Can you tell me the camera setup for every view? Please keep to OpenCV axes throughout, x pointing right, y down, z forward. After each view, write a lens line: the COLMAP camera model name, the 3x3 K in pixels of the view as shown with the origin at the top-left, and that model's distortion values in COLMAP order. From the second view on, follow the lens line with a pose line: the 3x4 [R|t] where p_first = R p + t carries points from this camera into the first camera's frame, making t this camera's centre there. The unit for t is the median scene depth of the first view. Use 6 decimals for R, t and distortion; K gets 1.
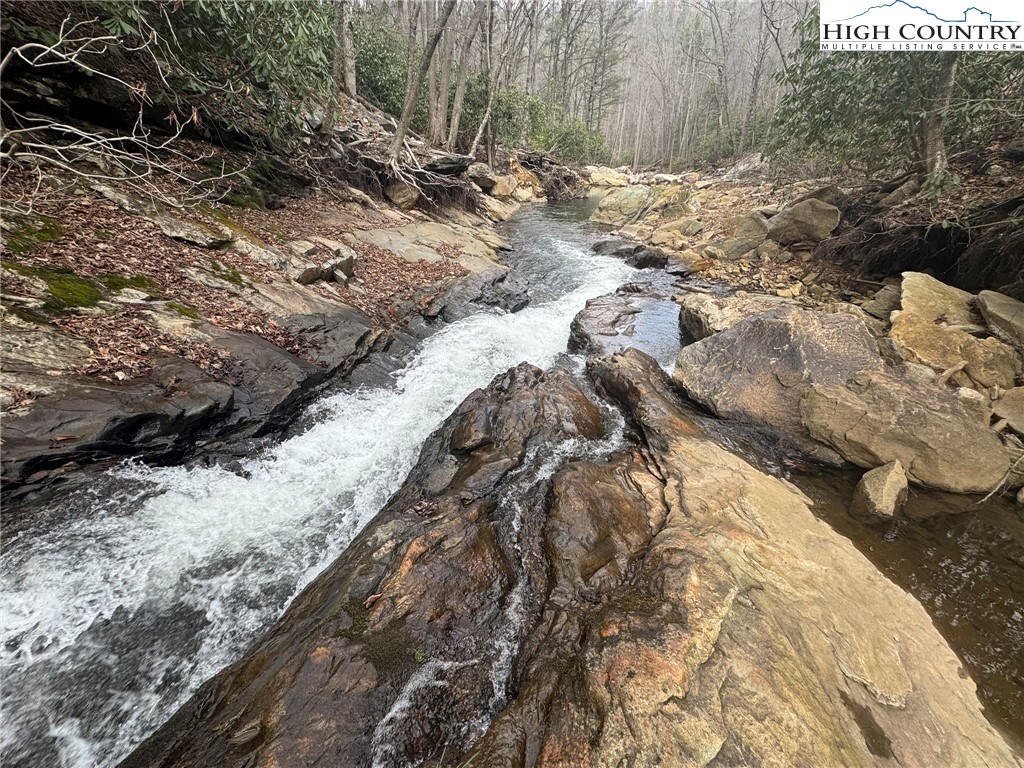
lens RADIAL K [[409.6, 0, 513.6], [0, 409.6, 384.5], [0, 0, 1]] dist [-0.003003, 0.000724]
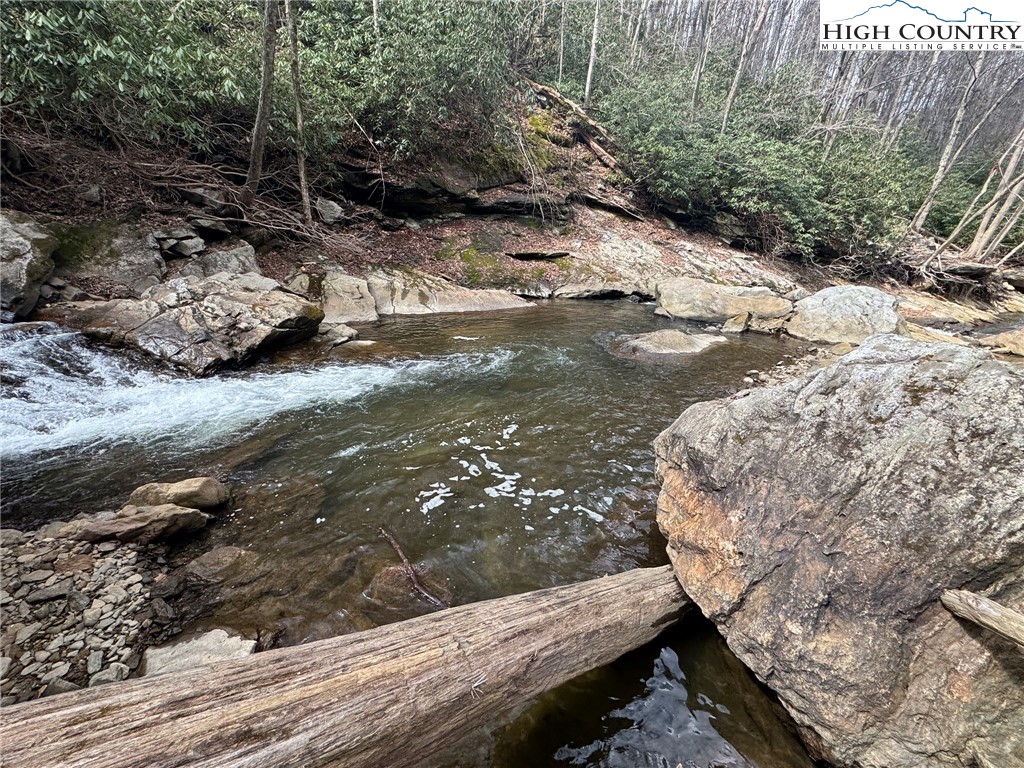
lens RADIAL K [[409.6, 0, 510.0], [0, 409.6, 383.9], [0, 0, 1]] dist [-0.003003, 0.000724]
pose [[0.473630, 0.313389, -0.823081, 0.398178], [-0.447201, 0.890686, 0.081795, 0.483939], [0.758740, 0.329342, 0.562003, -1.014762]]
